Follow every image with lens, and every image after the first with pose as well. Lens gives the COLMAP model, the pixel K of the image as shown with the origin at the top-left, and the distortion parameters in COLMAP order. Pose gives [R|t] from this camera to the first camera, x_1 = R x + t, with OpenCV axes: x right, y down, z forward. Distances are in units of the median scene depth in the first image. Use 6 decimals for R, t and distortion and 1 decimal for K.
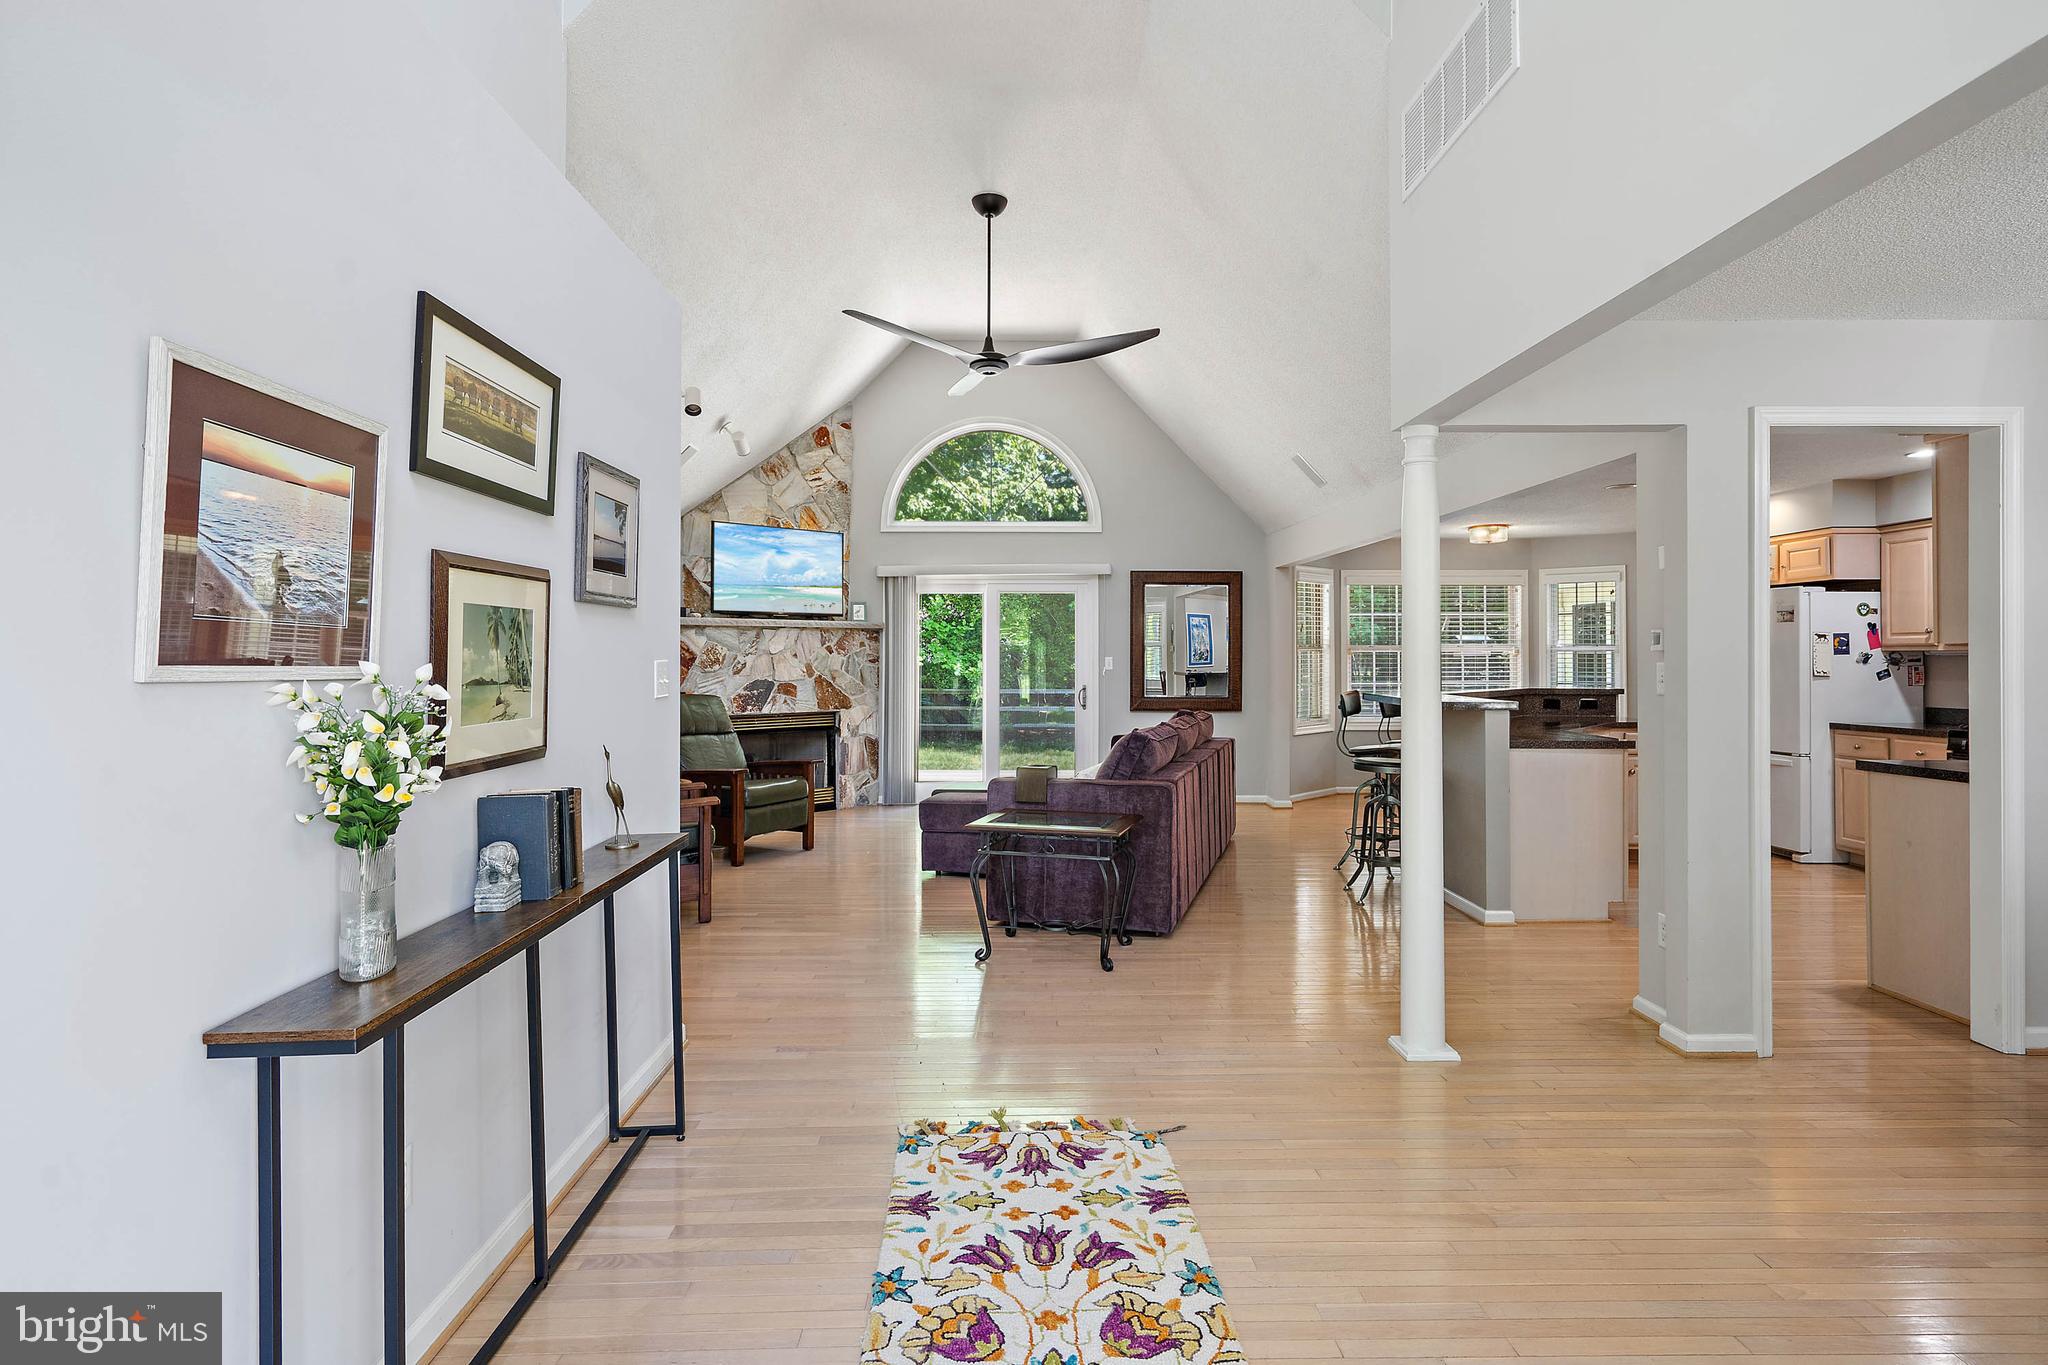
lens RADIAL K [[1064.1, 0, 1036.6], [0, 1064.1, 643.2], [0, 0, 1]] dist [0.000685, 0.000005]
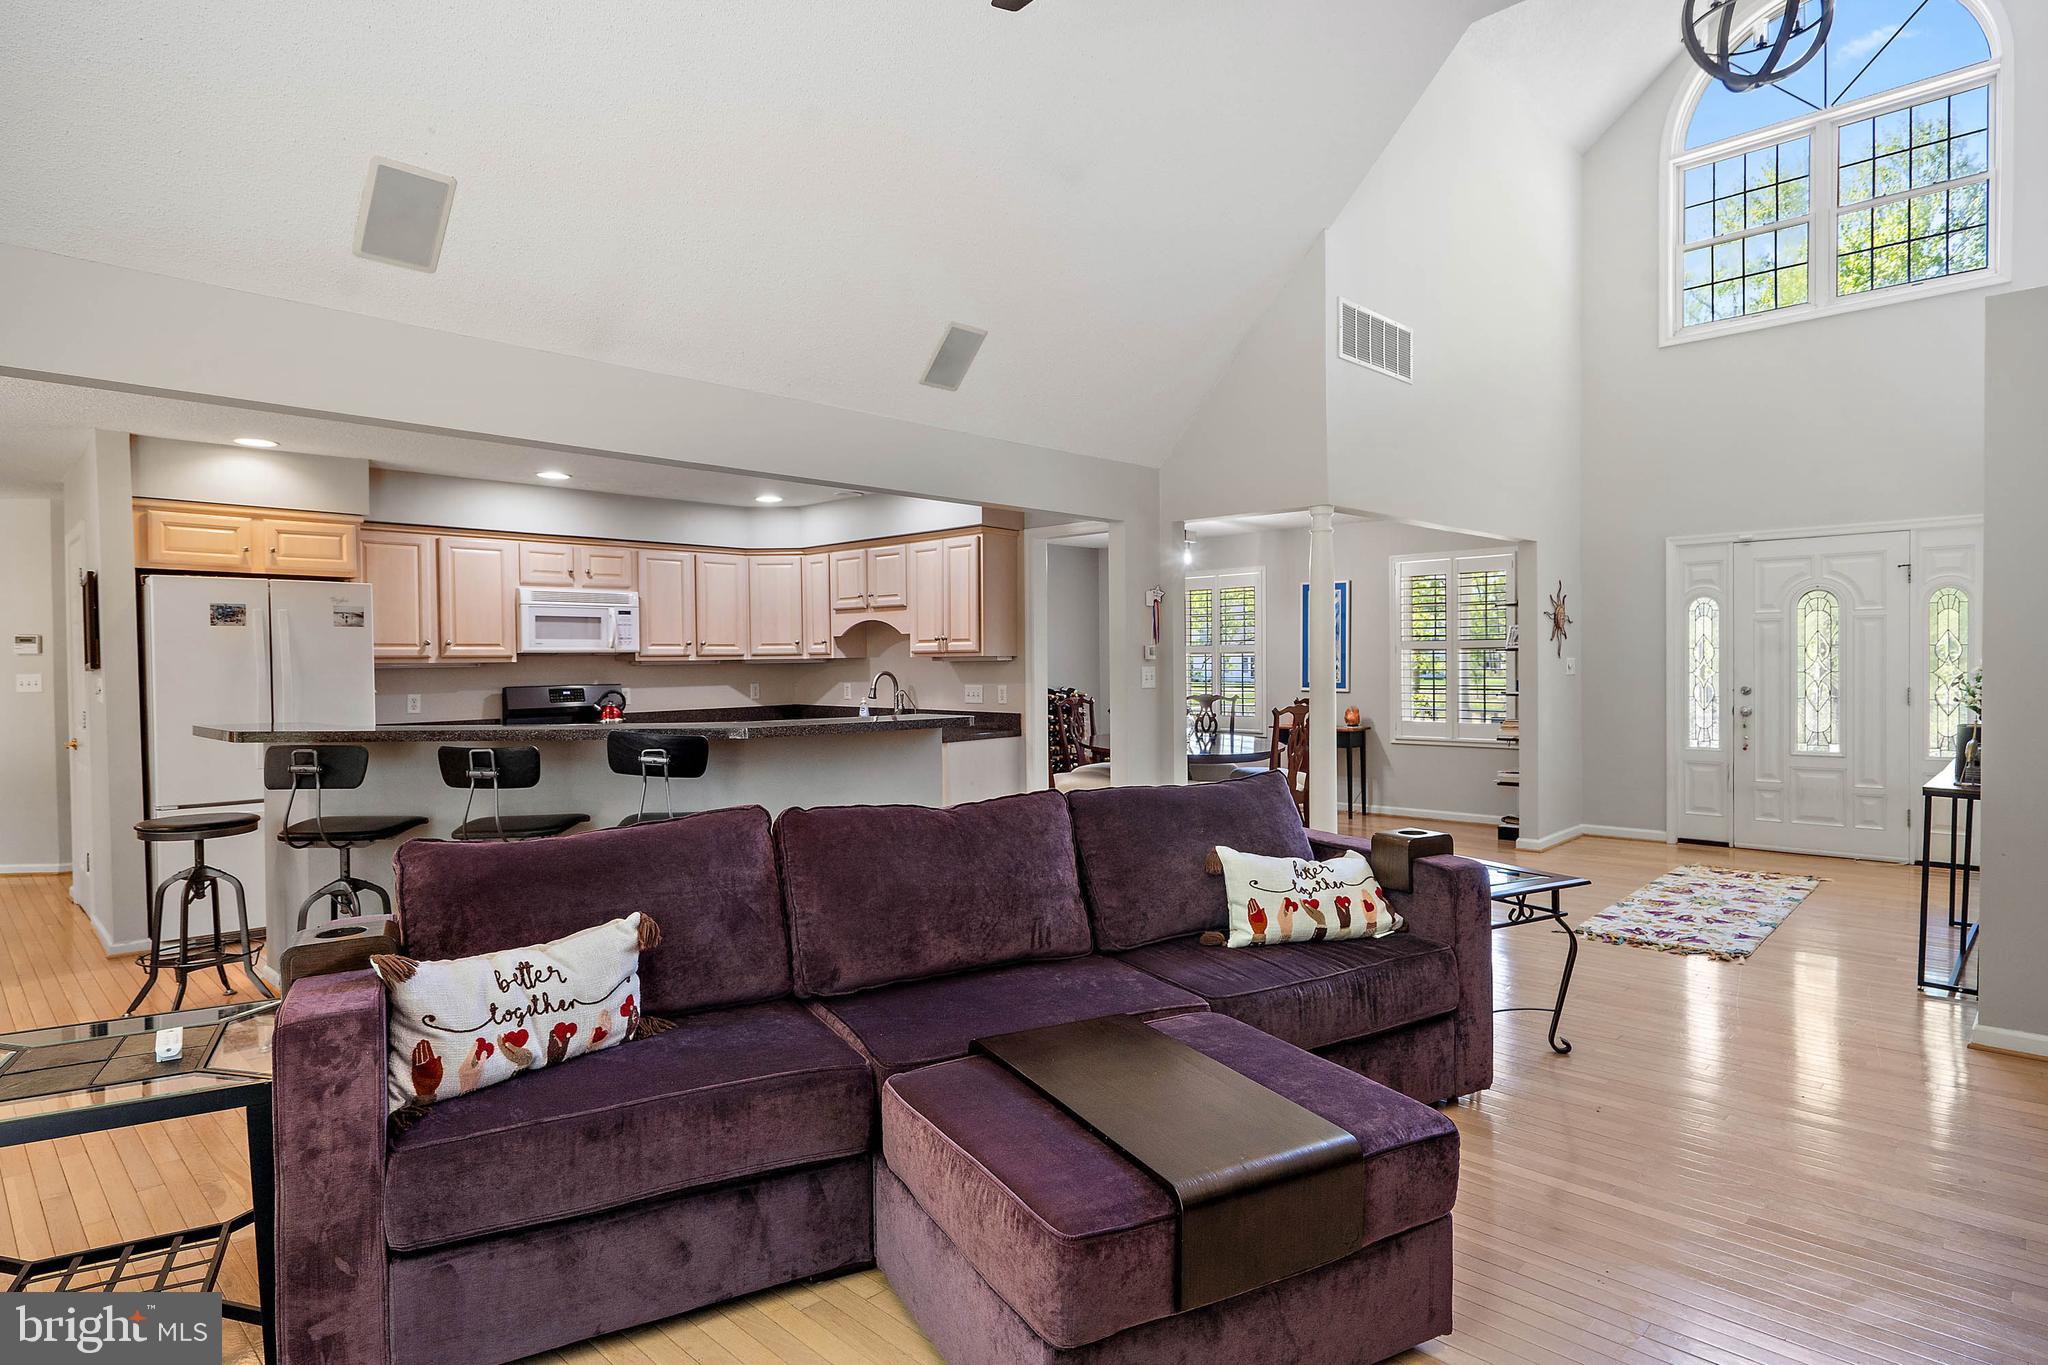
lens RADIAL K [[1117.9, 0, 1021.0], [0, 1117.9, 681.4], [0, 0, 1]] dist [0.003139, 0.002047]
pose [[-0.696278, -0.007514, 0.717733, -0.195877], [0.000435, 0.999941, 0.010890, 0.009616], [-0.717772, 0.007895, -0.696233, 1.002774]]
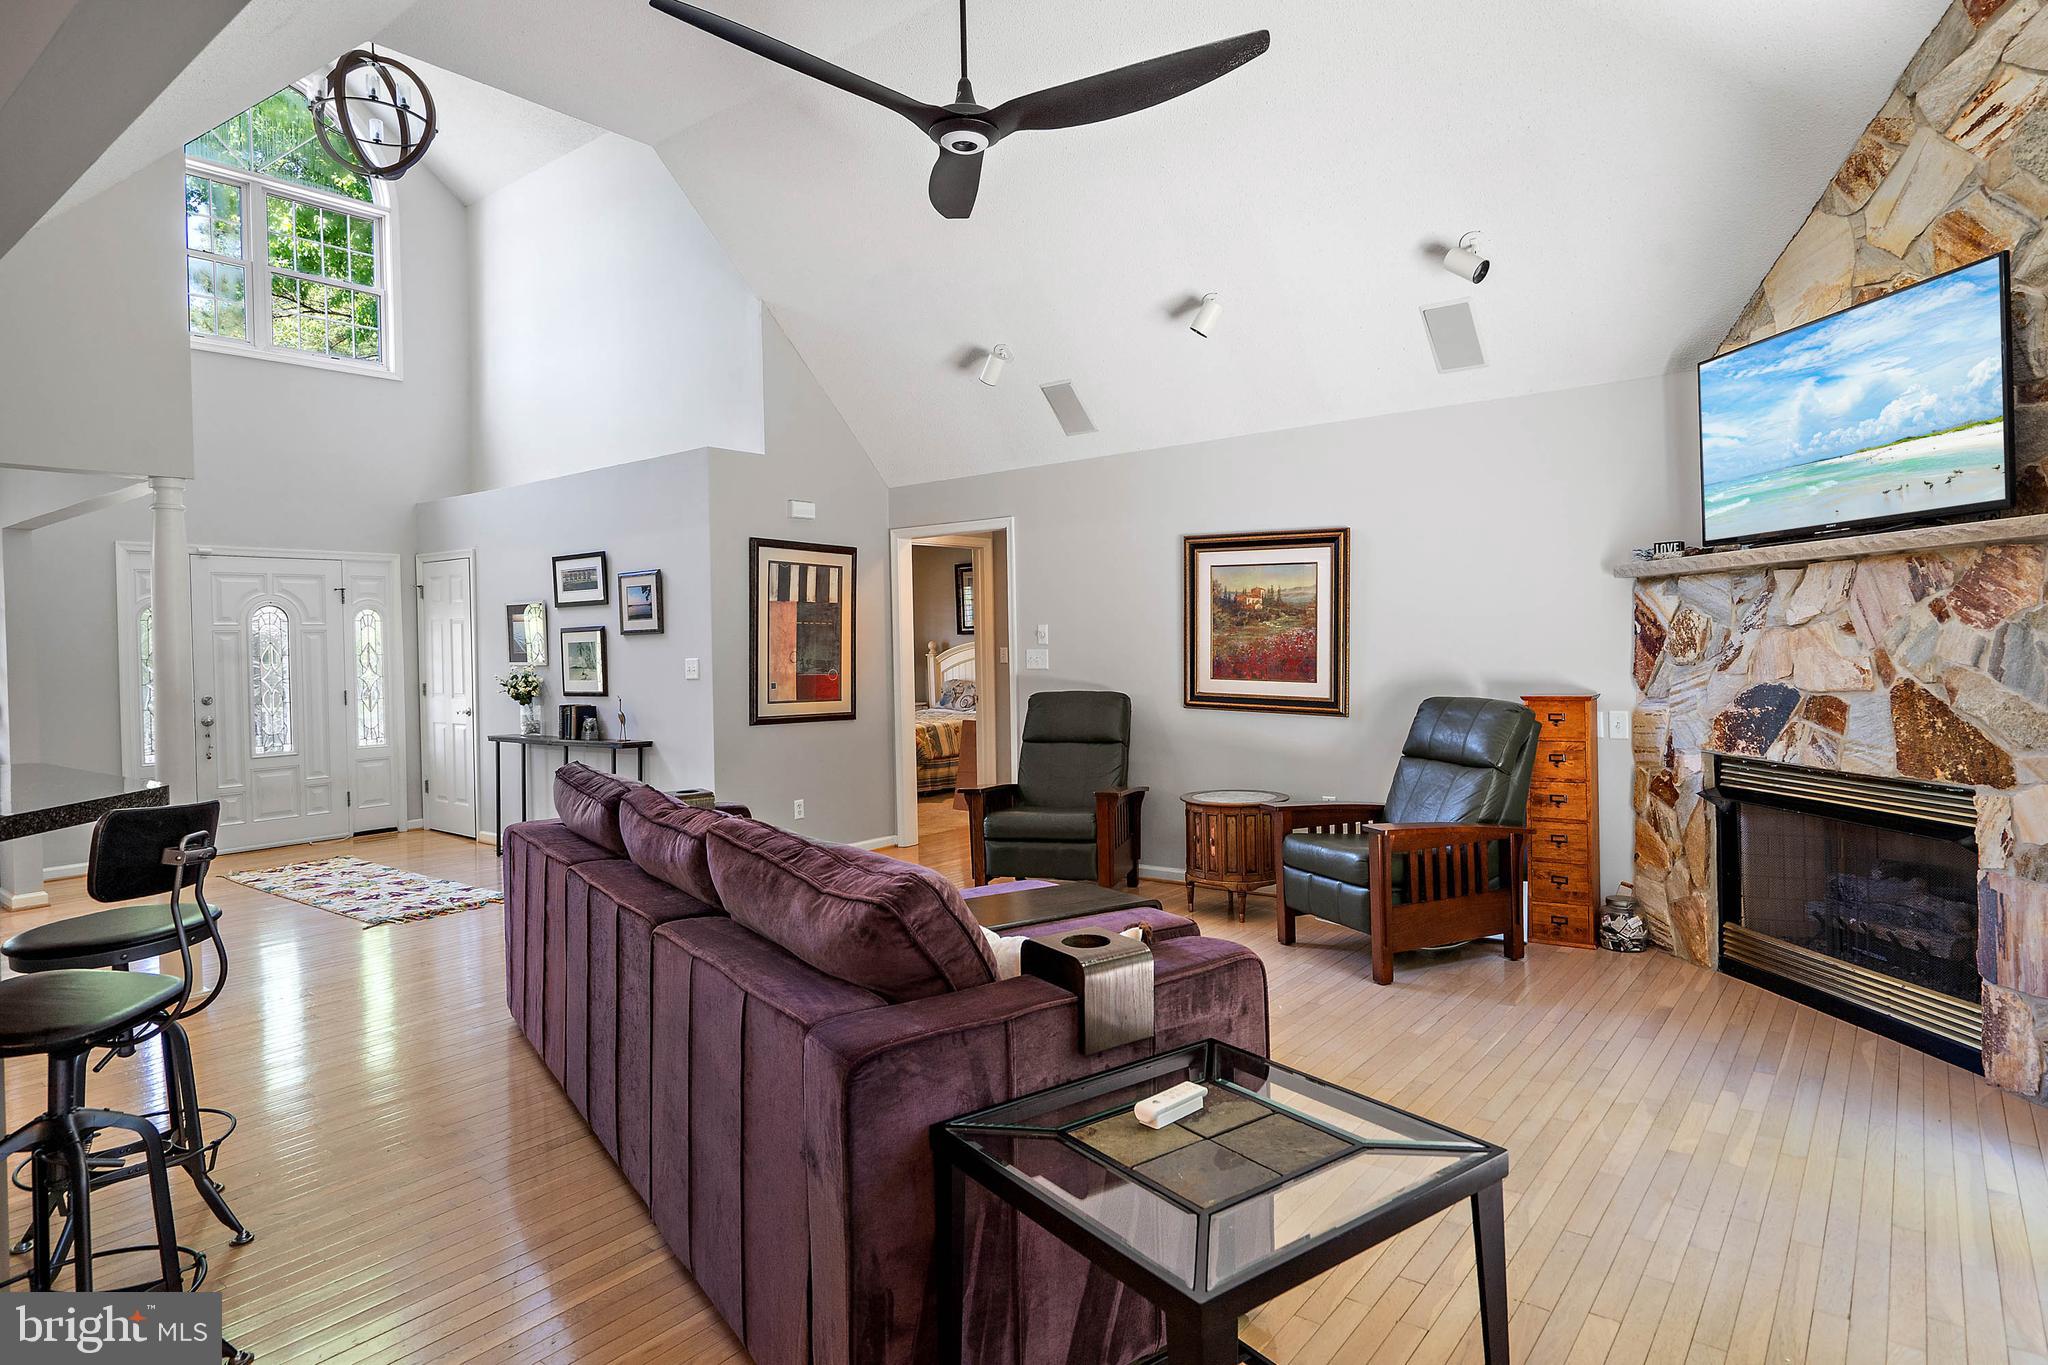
lens RADIAL K [[1117.9, 0, 1053.6], [0, 1117.9, 651.9], [0, 0, 1]] dist [0.003139, 0.002047]
pose [[-0.631395, 0.021182, -0.775172, 0.296095], [0.033883, 0.999426, -0.000288, 0.010811], [0.774721, -0.026447, -0.631750, 1.074699]]
